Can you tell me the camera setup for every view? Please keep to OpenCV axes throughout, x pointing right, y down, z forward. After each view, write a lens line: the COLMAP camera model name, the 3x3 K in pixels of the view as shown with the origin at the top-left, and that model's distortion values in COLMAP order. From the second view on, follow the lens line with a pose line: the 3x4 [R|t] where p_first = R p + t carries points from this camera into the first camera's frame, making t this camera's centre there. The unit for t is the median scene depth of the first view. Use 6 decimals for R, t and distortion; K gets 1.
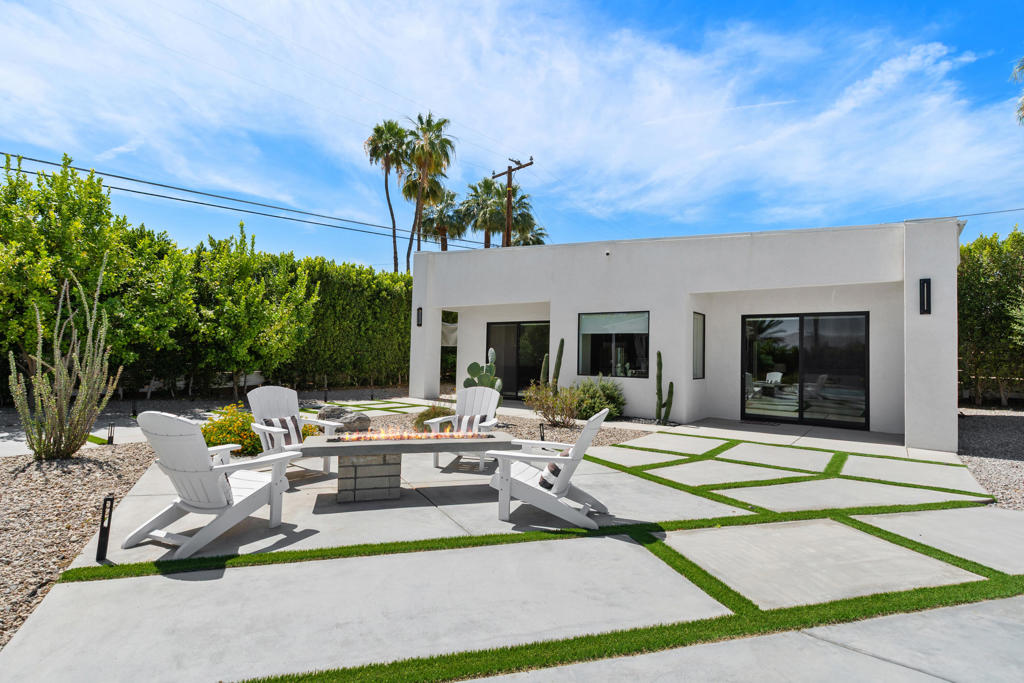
lens RADIAL K [[510.8, 0, 503.6], [0, 510.8, 341.5], [0, 0, 1]] dist [0.007526, 0.000815]
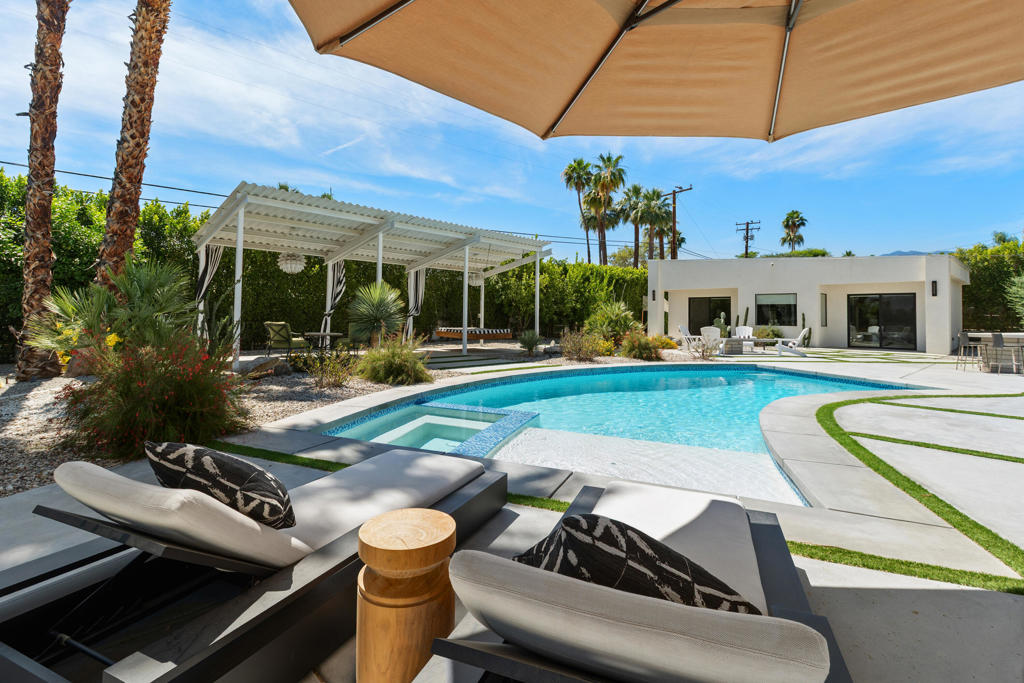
lens RADIAL K [[467.1, 0, 511.9], [0, 467.1, 306.4], [0, 0, 1]] dist [0.008153, -0.002612]
pose [[0.982598, -0.013092, -0.185286, -0.457634], [0.014212, 0.999888, 0.004714, -0.029941], [0.185203, -0.007265, 0.982673, -0.986595]]
